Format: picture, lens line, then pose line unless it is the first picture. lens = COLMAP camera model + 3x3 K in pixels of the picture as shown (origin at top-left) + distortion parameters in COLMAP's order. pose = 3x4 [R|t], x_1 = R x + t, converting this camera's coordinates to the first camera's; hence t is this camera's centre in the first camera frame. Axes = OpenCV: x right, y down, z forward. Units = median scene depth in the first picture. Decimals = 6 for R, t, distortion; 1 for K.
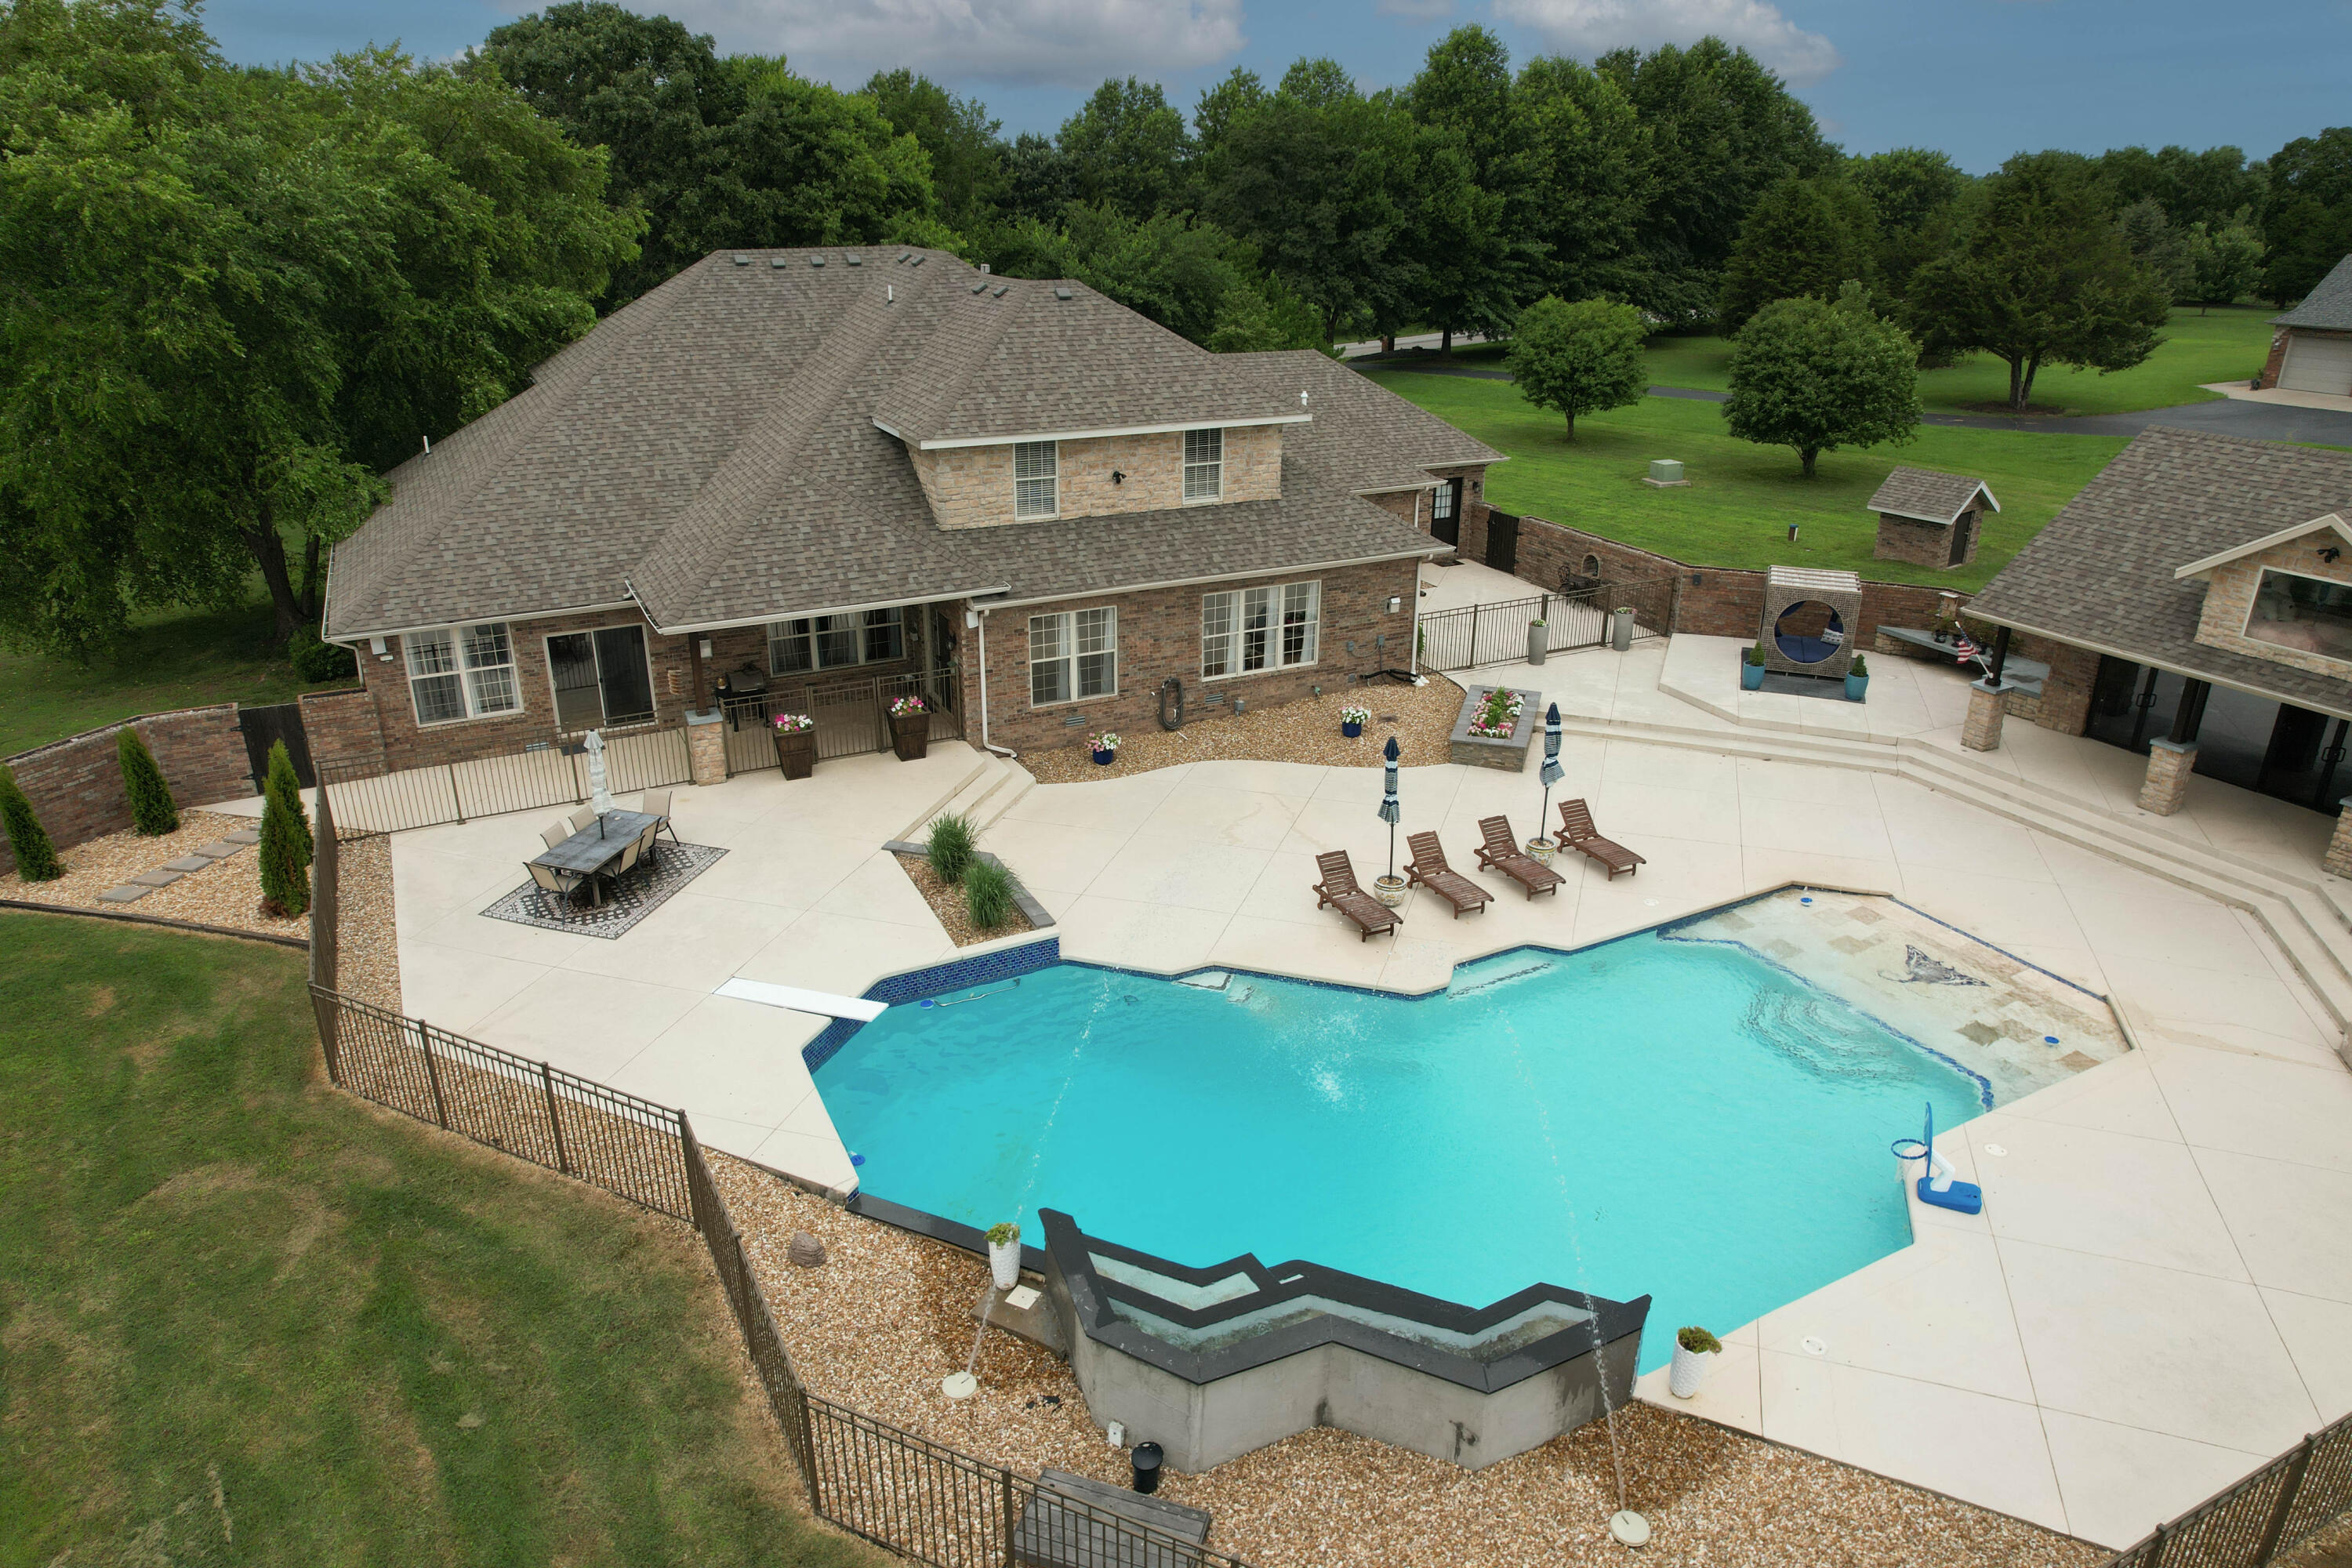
lens RADIAL K [[1502.3, 0, 1177.9], [0, 1502.3, 781.2], [0, 0, 1]] dist [-0.072781, 0.062629]
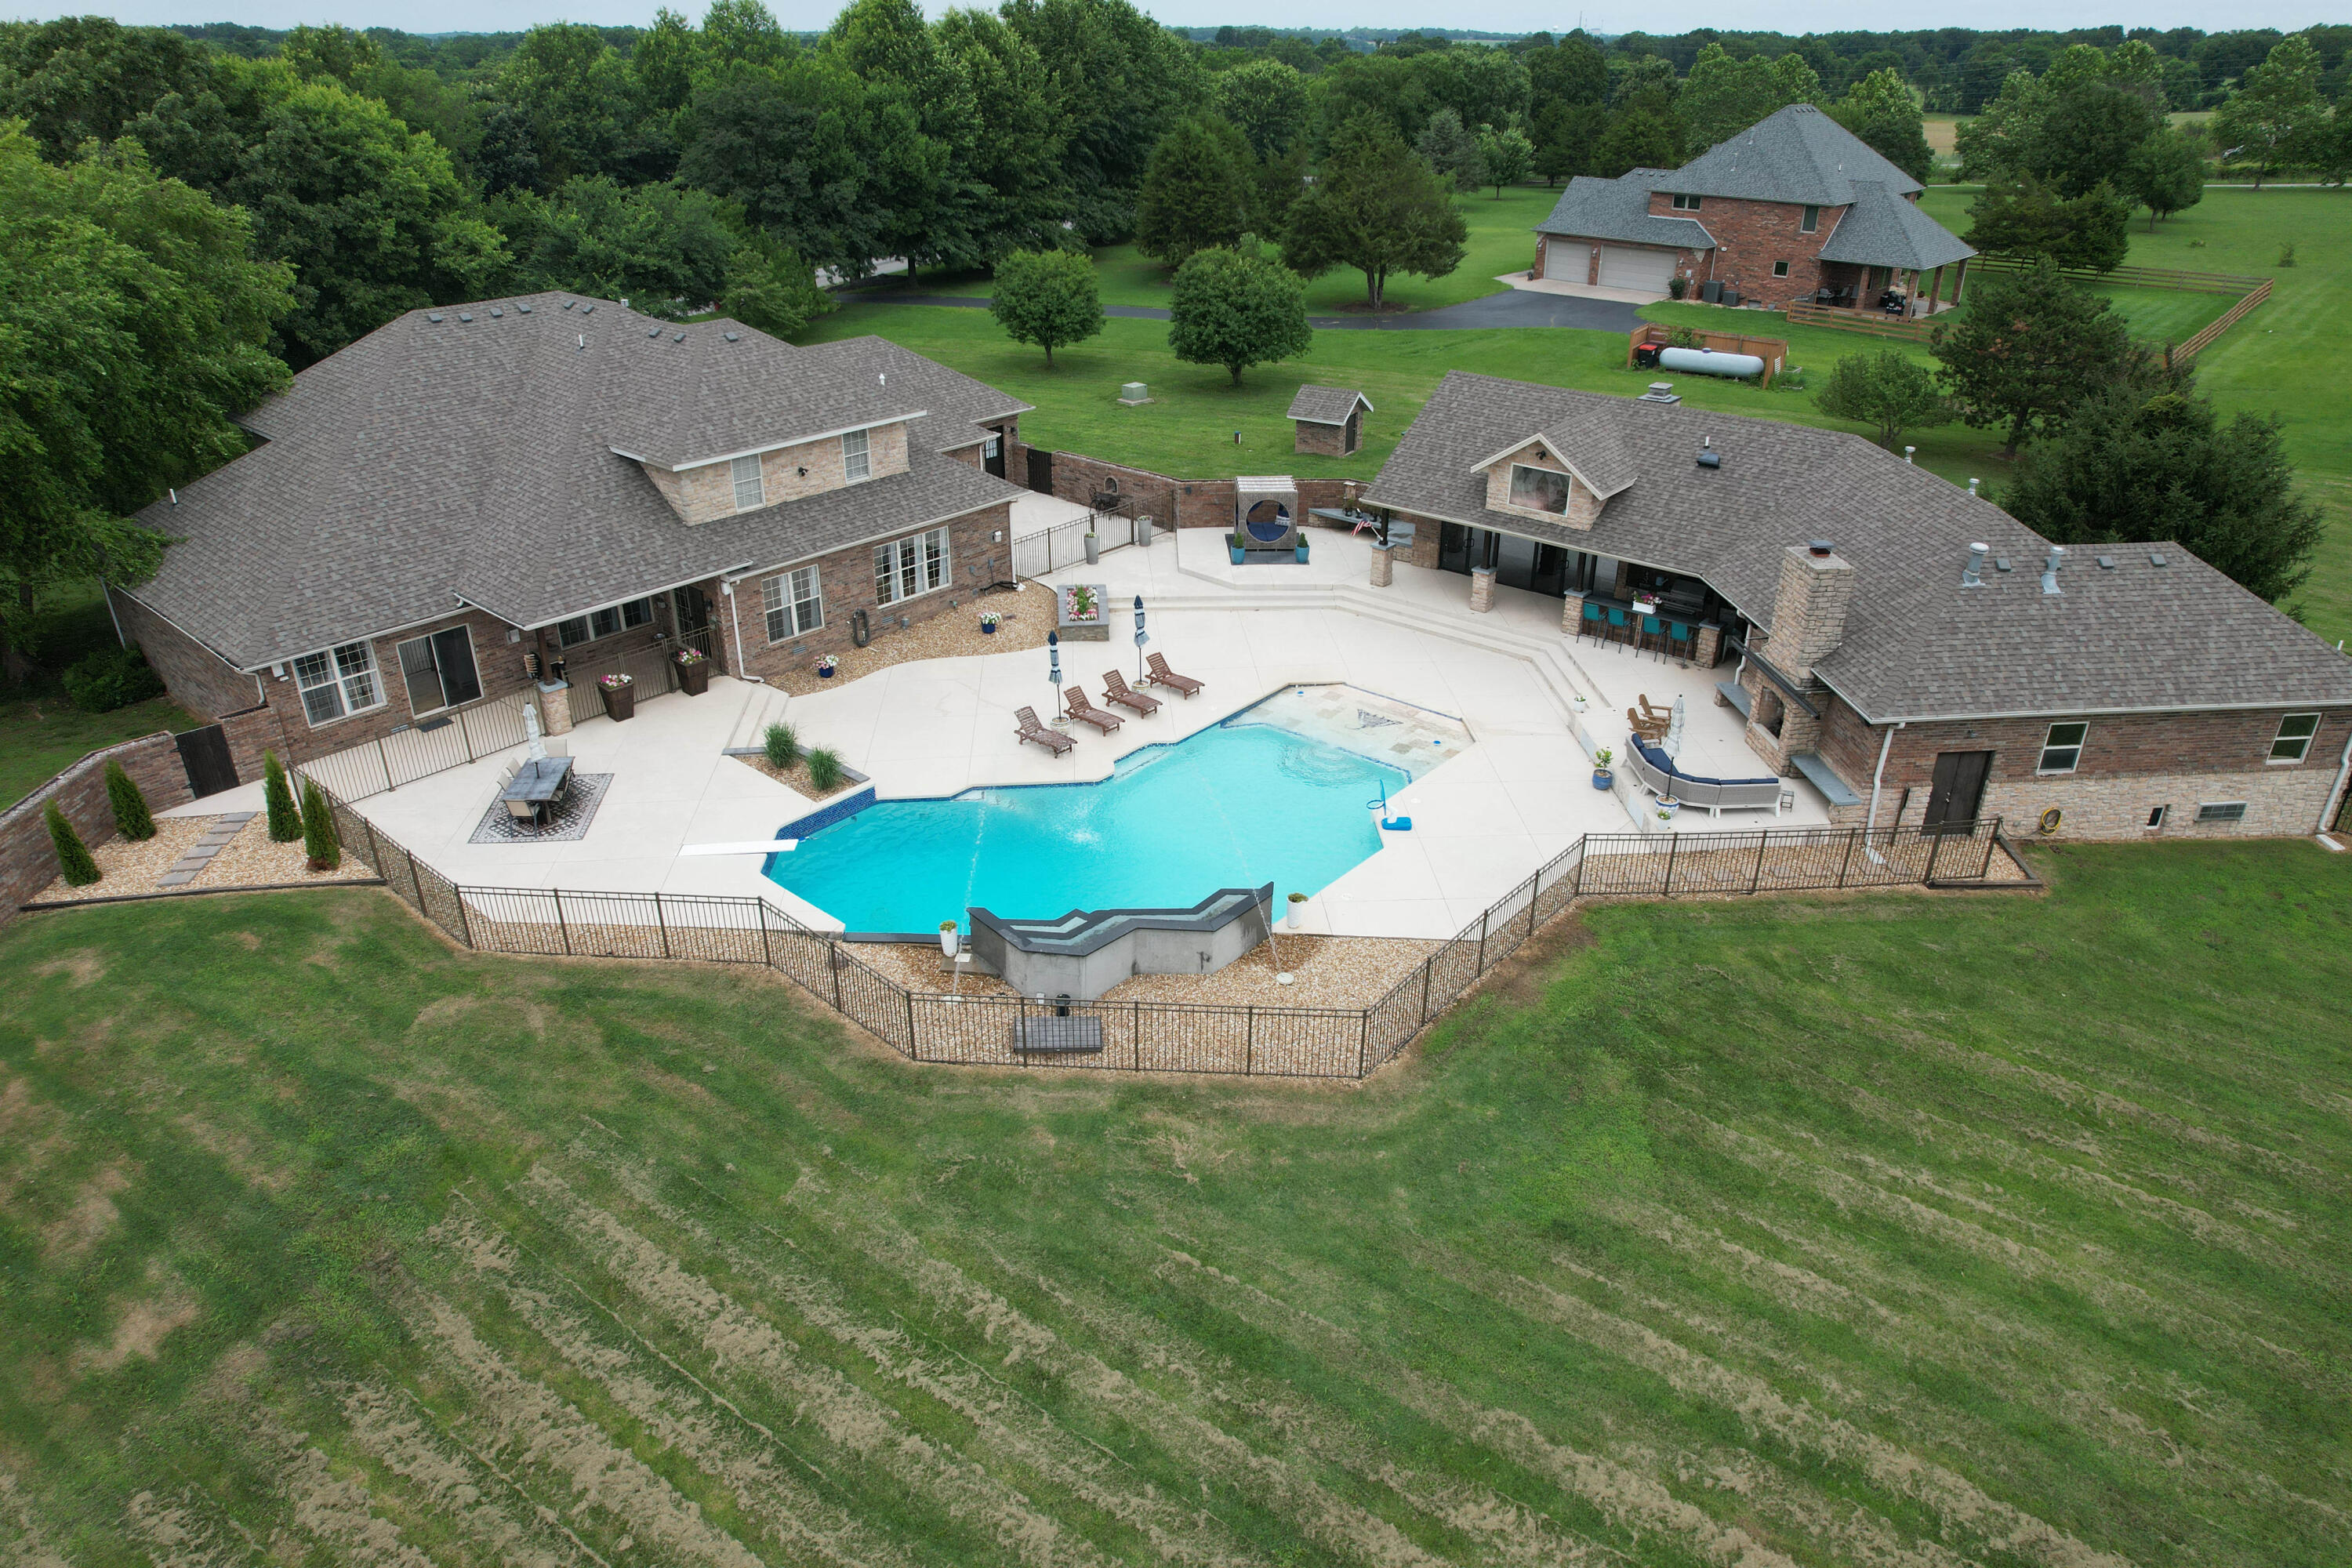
lens RADIAL K [[1502.3, 0, 1176.5], [0, 1502.3, 788.7], [0, 0, 1]] dist [-0.072781, 0.062629]
pose [[0.927393, -0.173409, 0.331470, -0.228962], [0.144758, 0.983394, 0.109457, -0.014739], [-0.344946, -0.053527, 0.937095, -0.436181]]
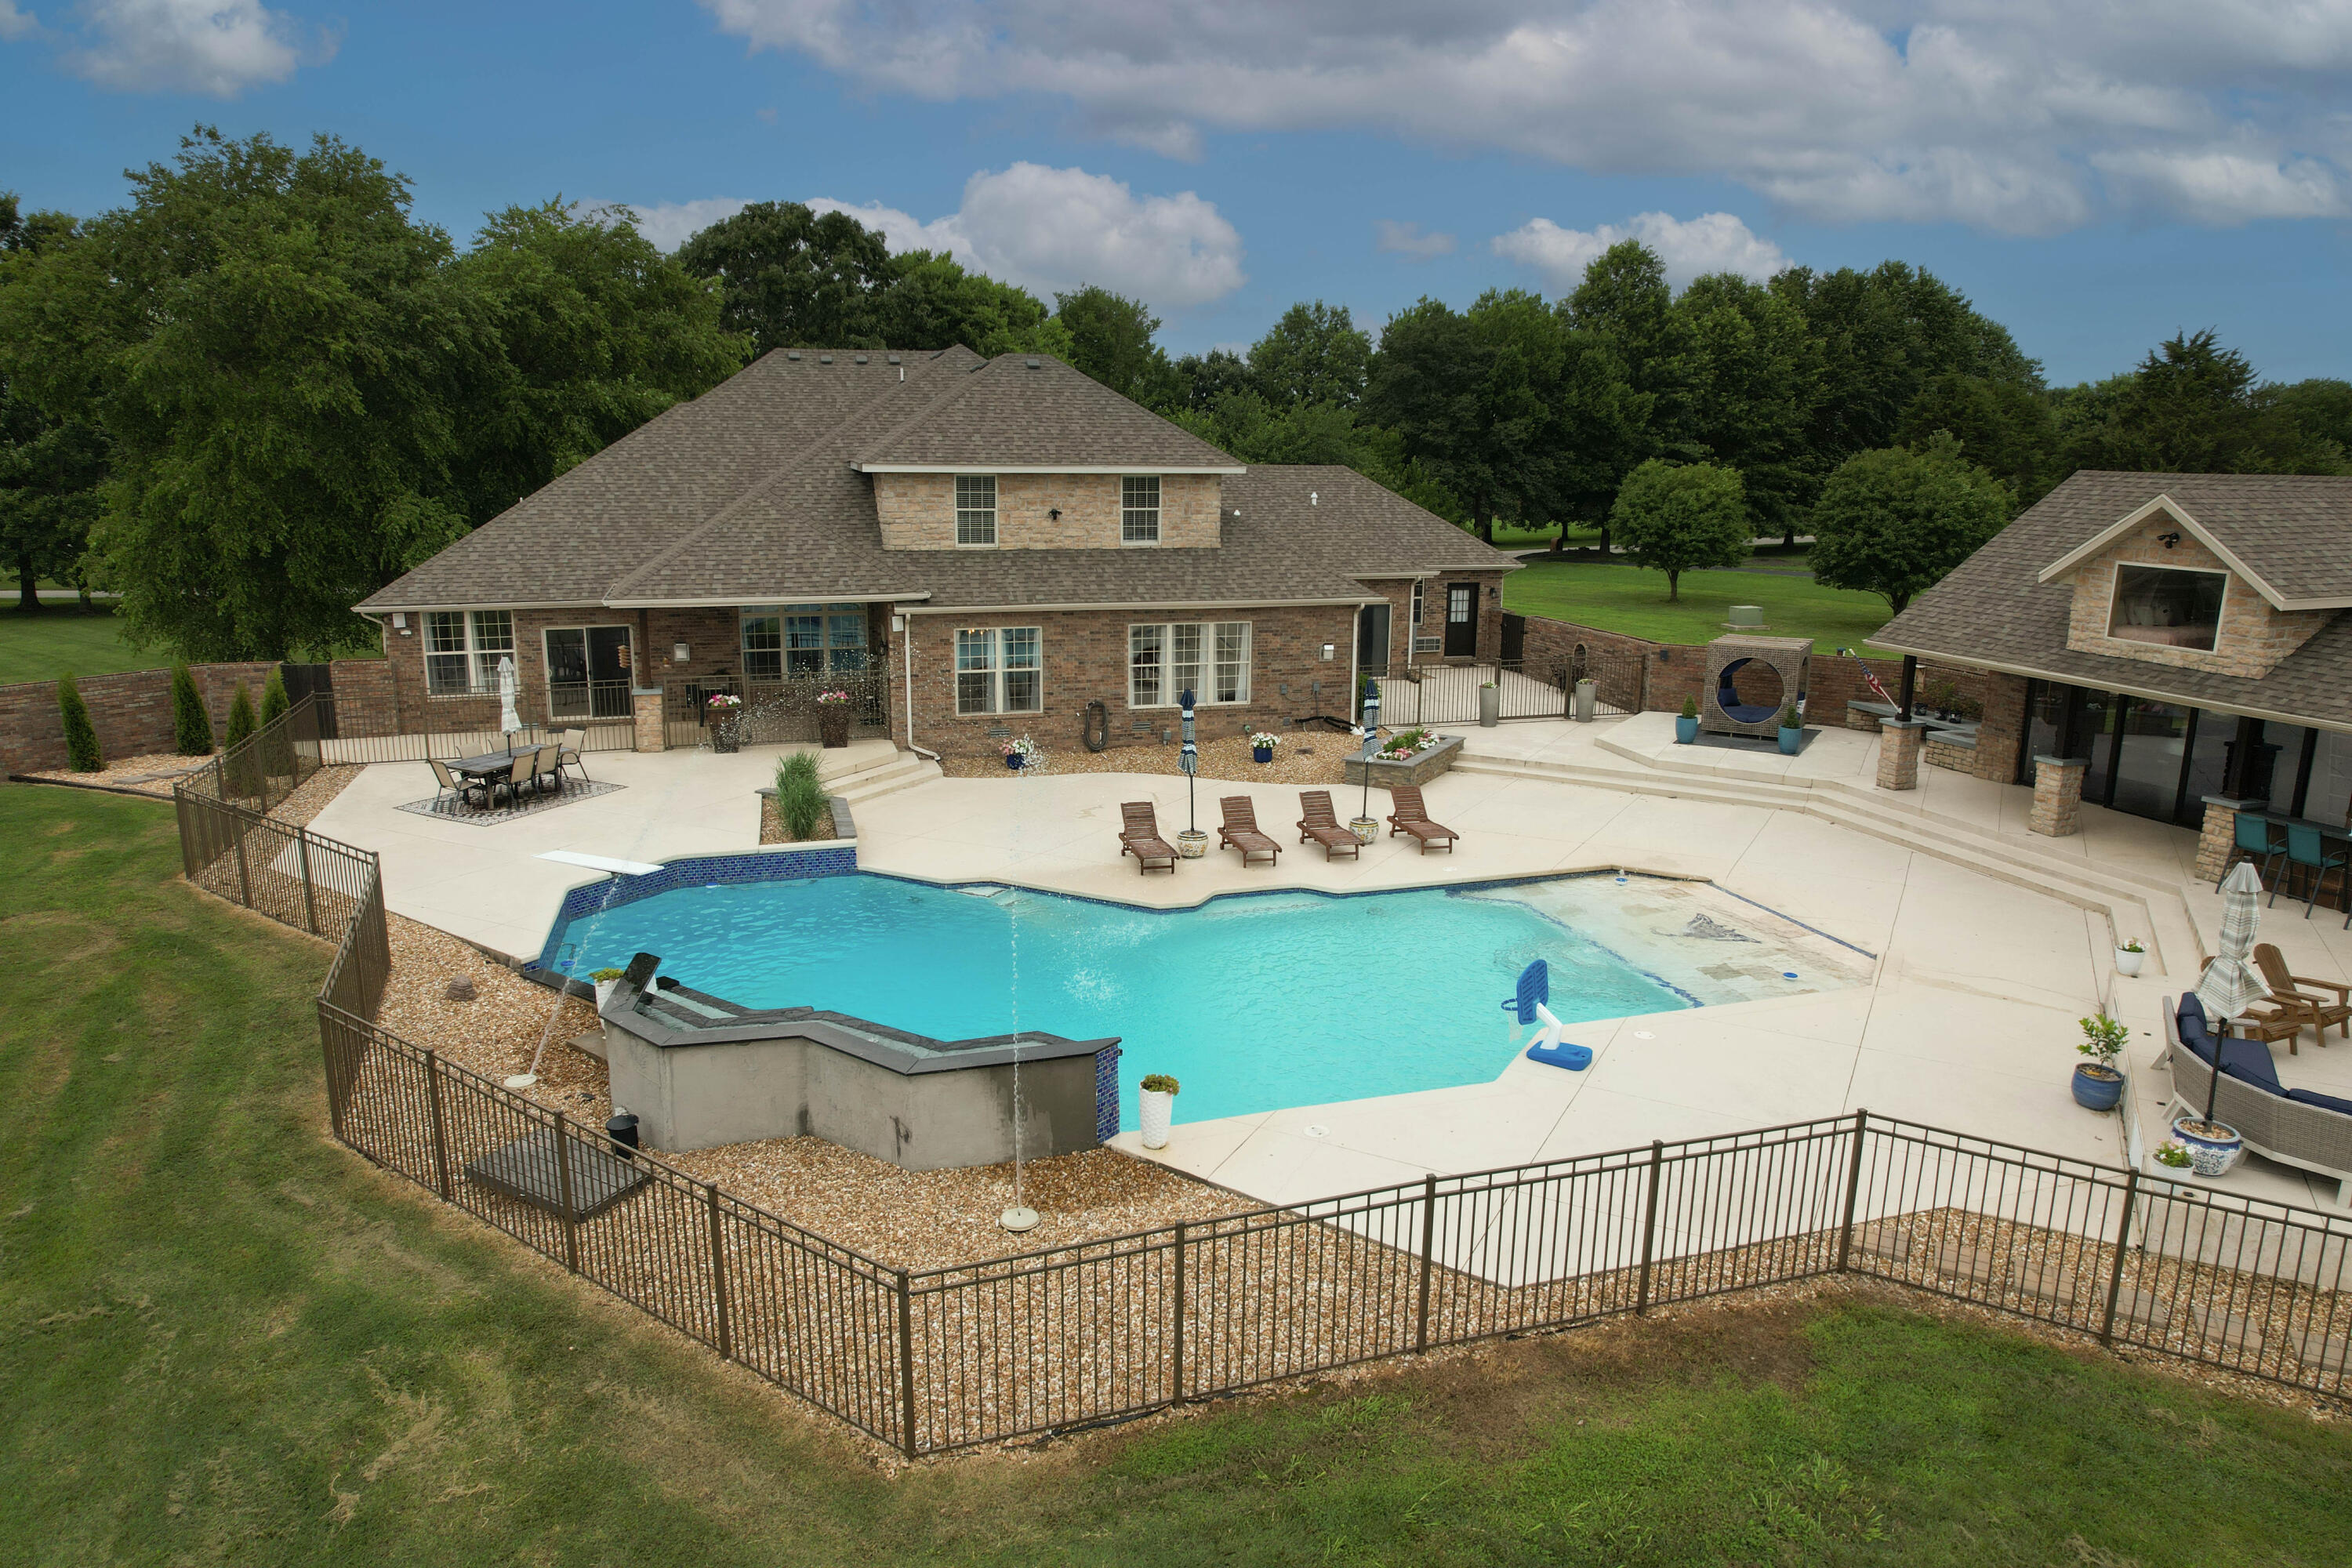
lens RADIAL K [[1502.3, 0, 1179.1], [0, 1502.3, 777.8], [0, 0, 1]] dist [-0.072781, 0.062629]
pose [[0.982915, 0.042398, -0.179111, 0.254522], [-0.072241, 0.983888, -0.163540, 0.159902], [0.169291, 0.173685, 0.970141, -0.013639]]
